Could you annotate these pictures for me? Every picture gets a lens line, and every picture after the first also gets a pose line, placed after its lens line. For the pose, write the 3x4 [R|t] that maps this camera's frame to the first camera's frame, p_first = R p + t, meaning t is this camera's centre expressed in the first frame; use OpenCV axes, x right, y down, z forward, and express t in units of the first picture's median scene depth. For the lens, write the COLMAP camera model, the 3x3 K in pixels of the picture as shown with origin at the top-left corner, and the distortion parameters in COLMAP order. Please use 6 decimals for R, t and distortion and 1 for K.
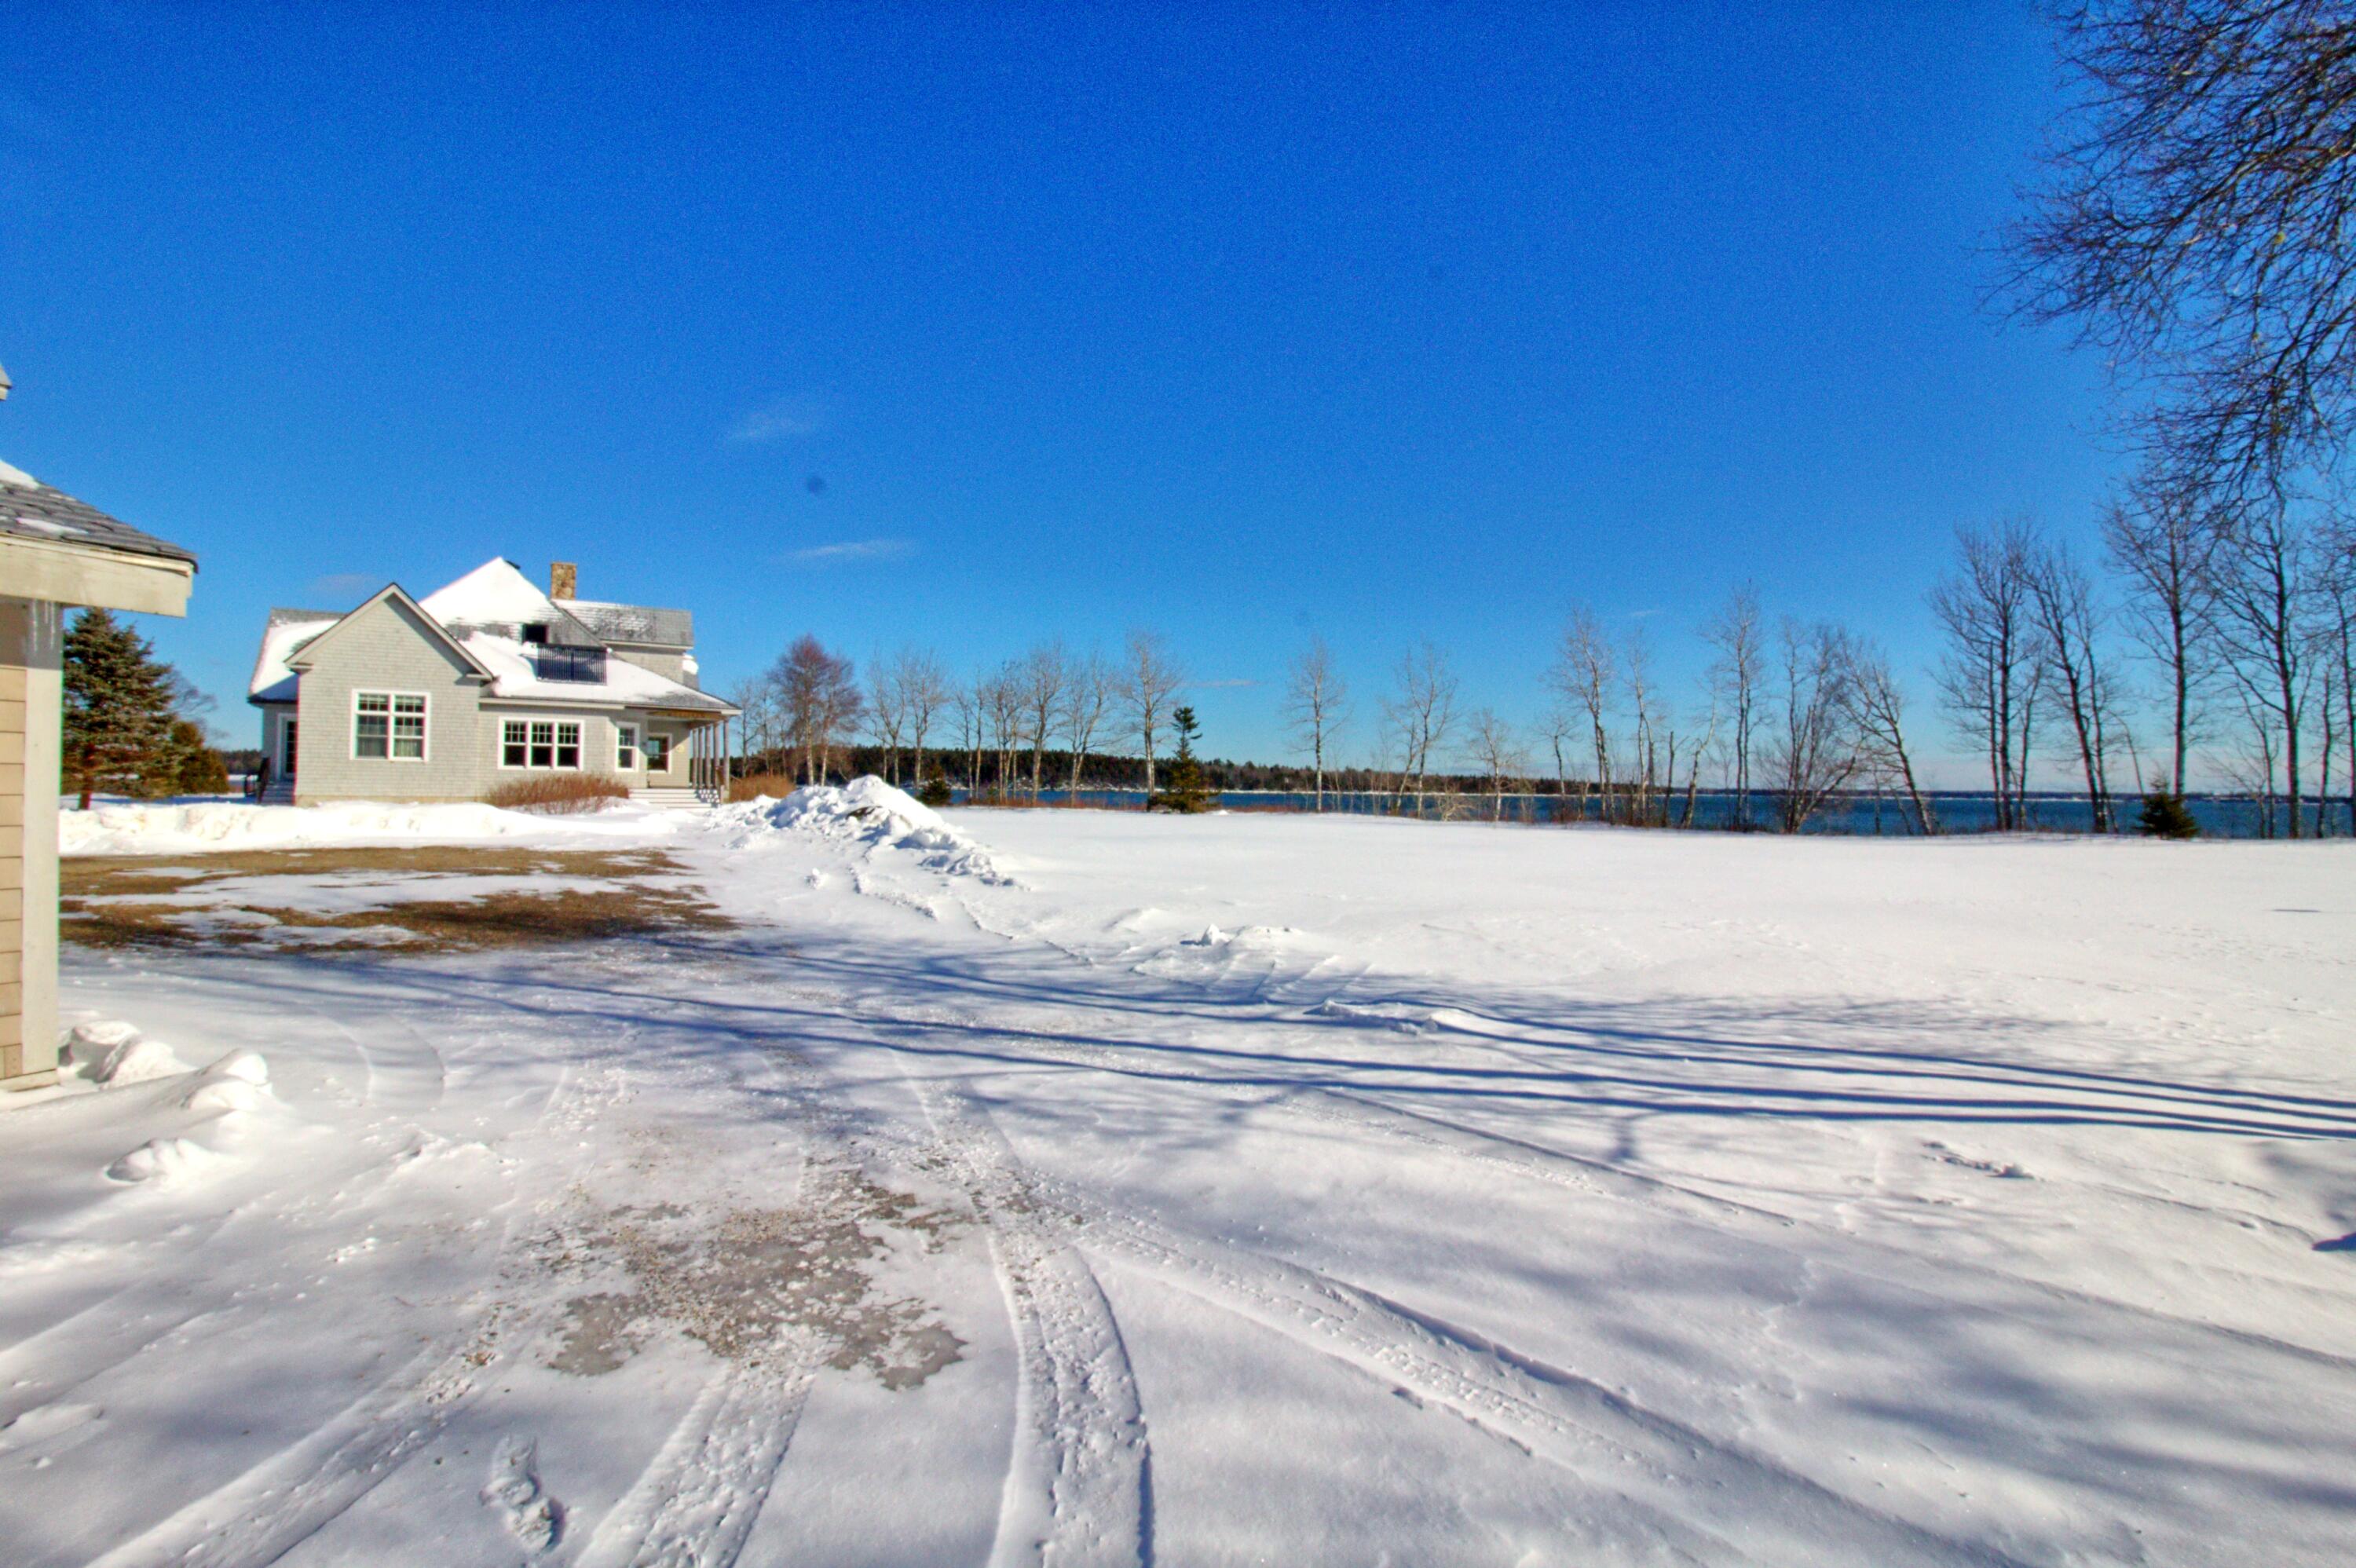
lens RADIAL K [[1076.0, 0, 1186.5], [0, 1076.0, 766.3], [0, 0, 1]] dist [0.001360, -0.015975]
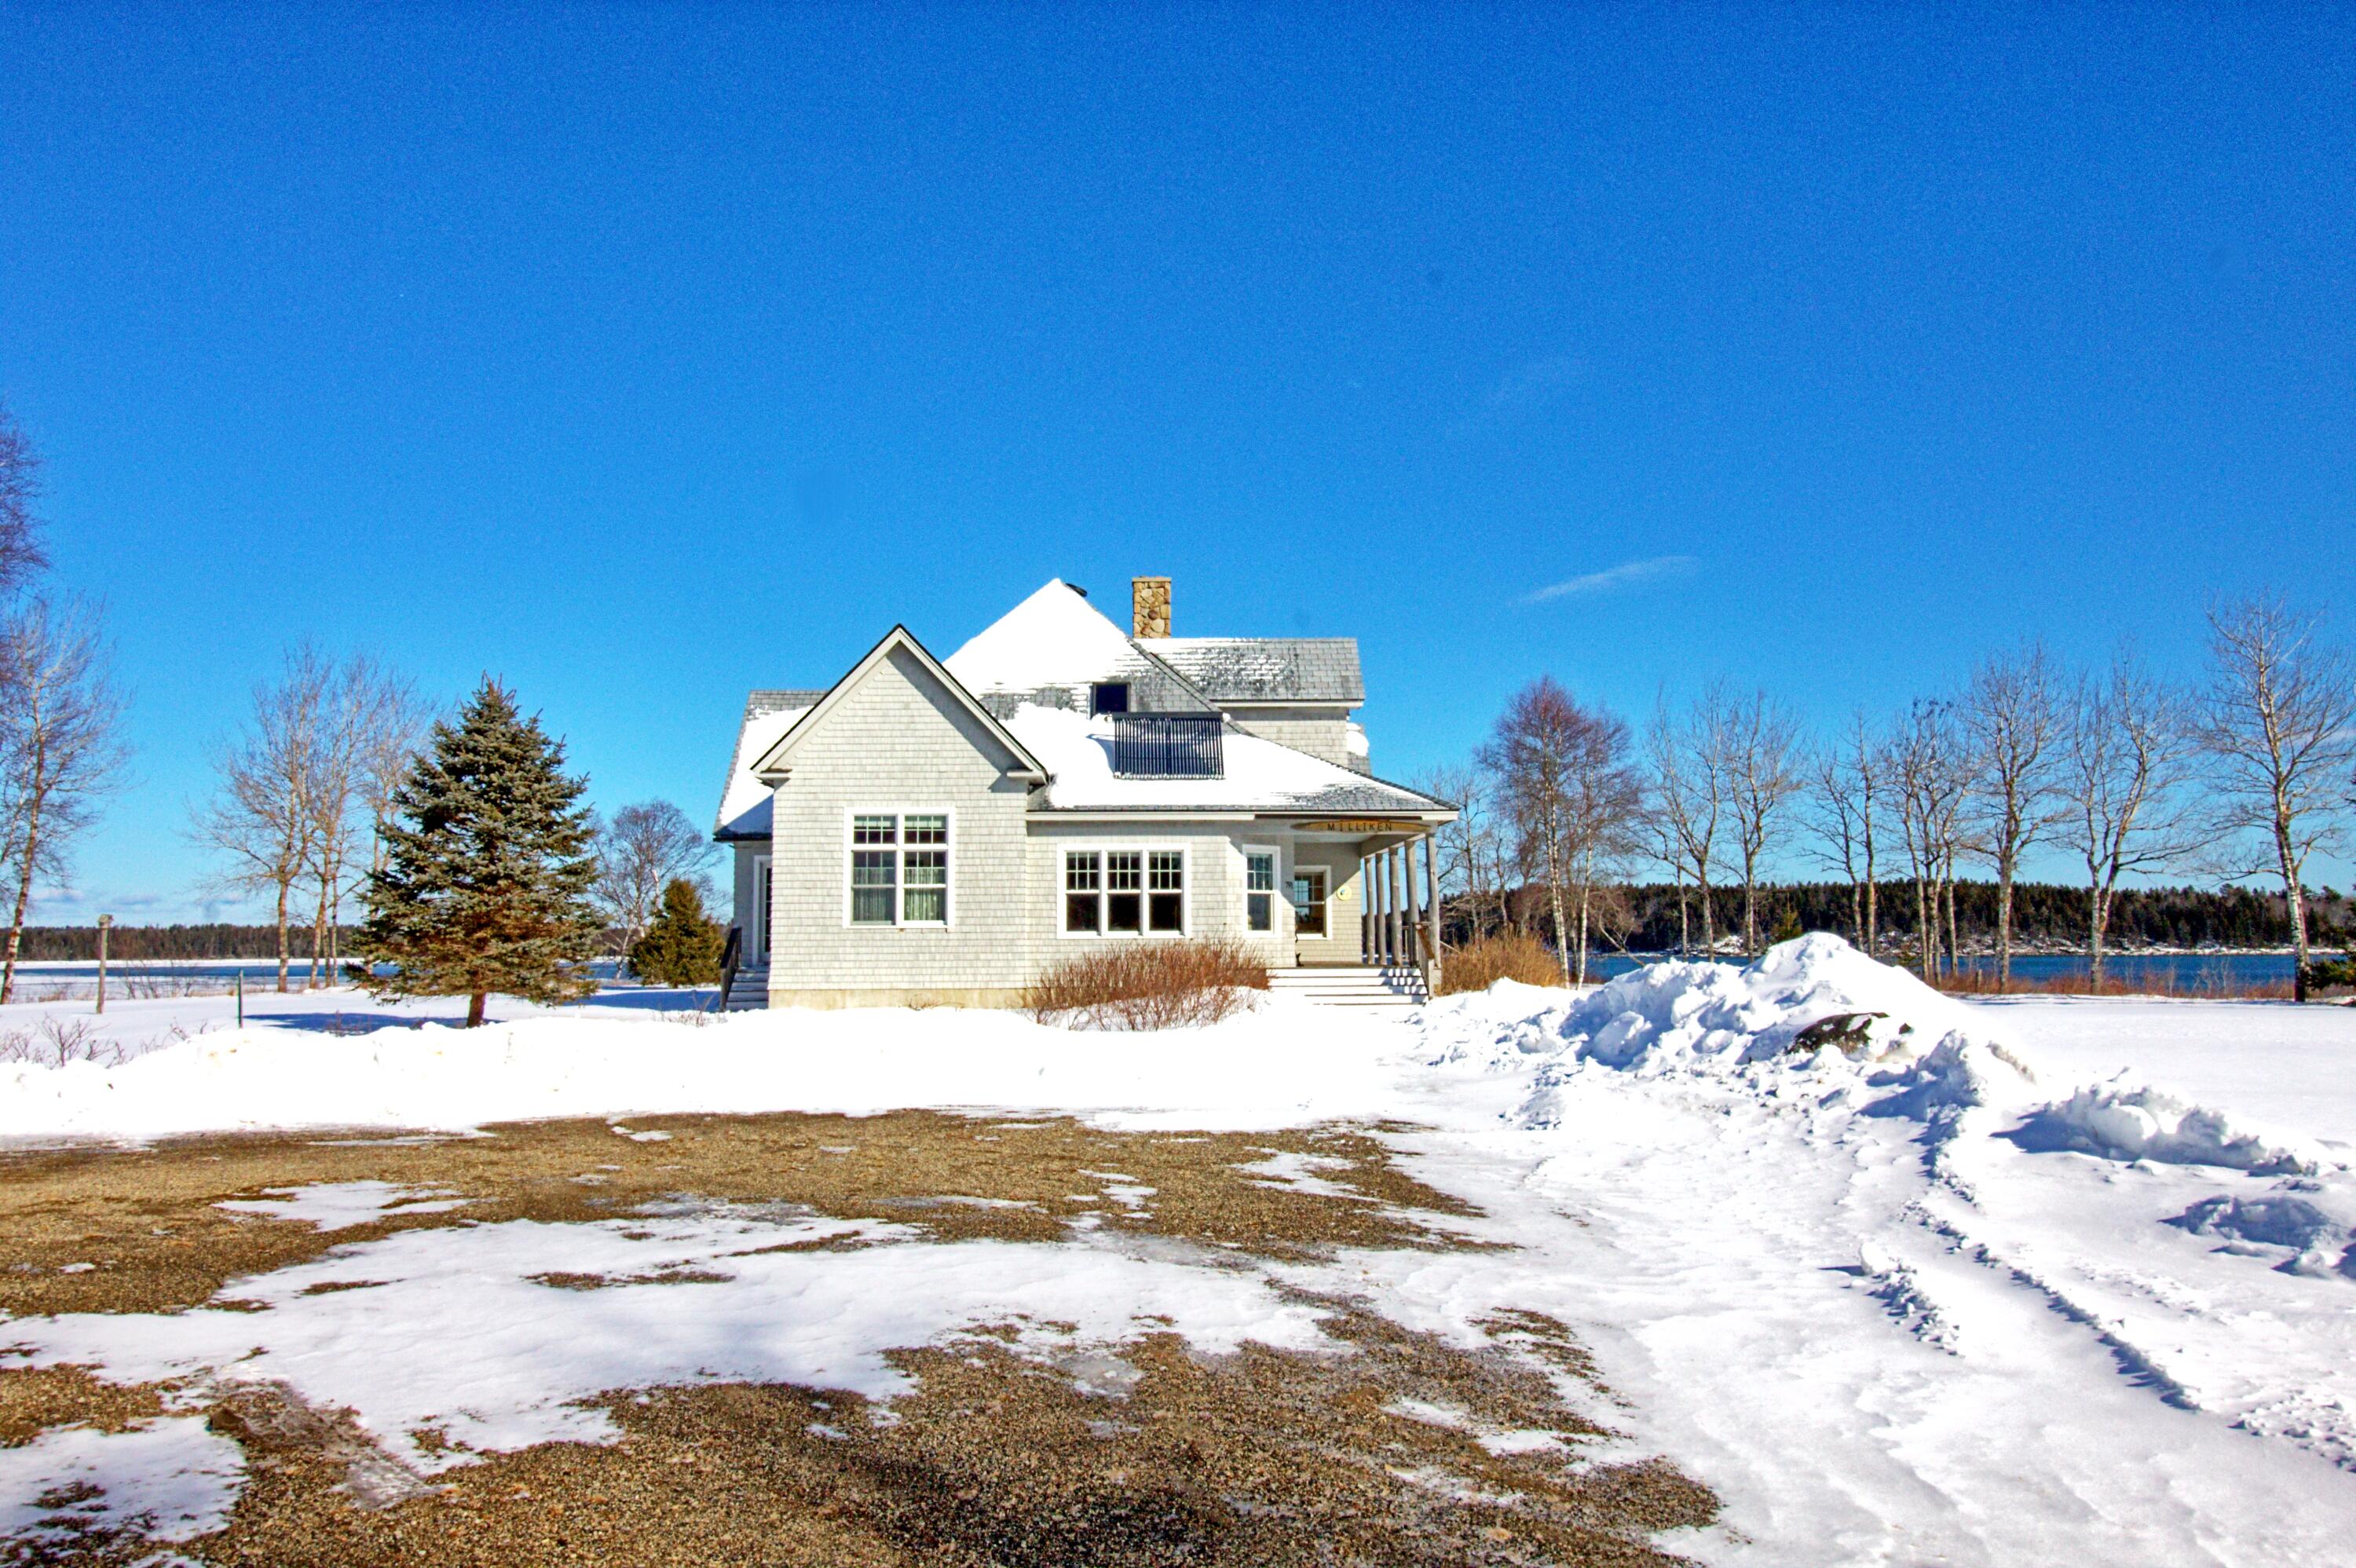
lens RADIAL K [[1834.2, 0, 1180.8], [0, 1834.2, 728.6], [0, 0, 1]] dist [0.007273, 0.001909]
pose [[0.869132, -0.078395, -0.488328, -0.104639], [0.027712, 0.993526, -0.110177, 0.001209], [0.493804, 0.082226, 0.865677, 0.185940]]
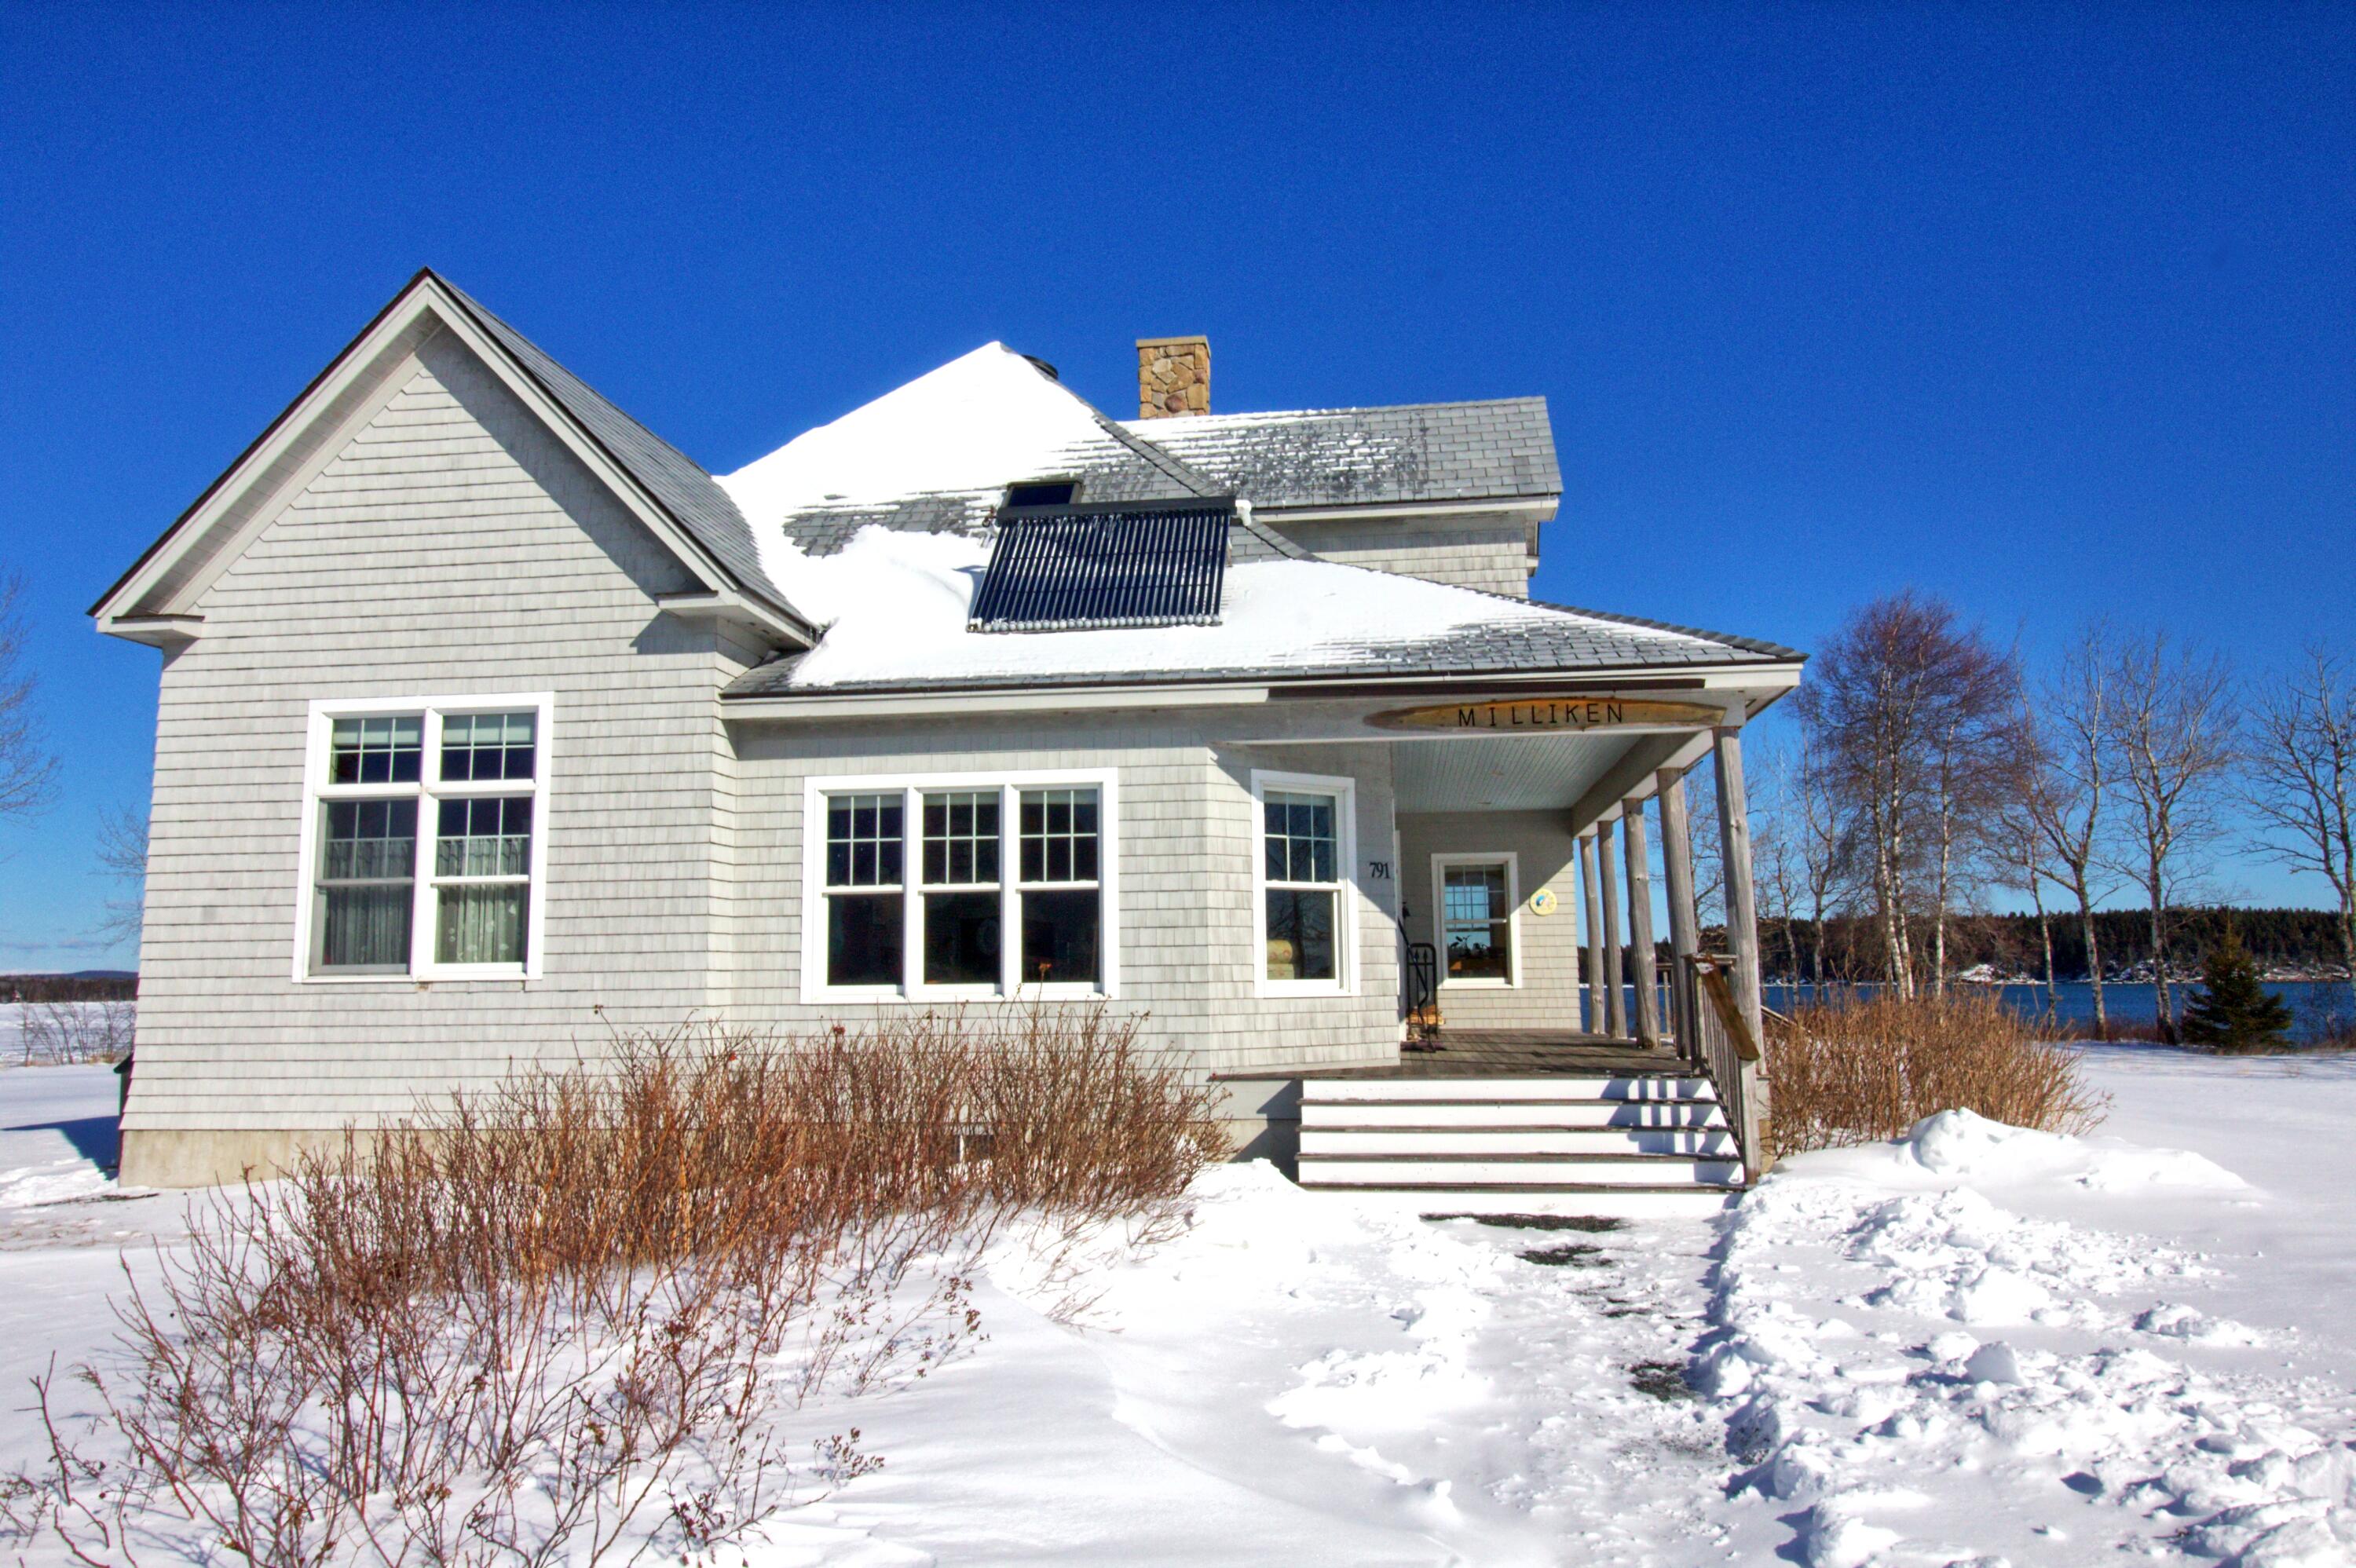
lens RADIAL K [[1670.5, 0, 1173.5], [0, 1670.5, 722.4], [0, 0, 1]] dist [0.003597, -0.000452]
pose [[0.780925, -0.119781, -0.613032, -0.337125], [0.034599, 0.988229, -0.149017, -0.000523], [0.623666, 0.095161, 0.775877, 0.736805]]
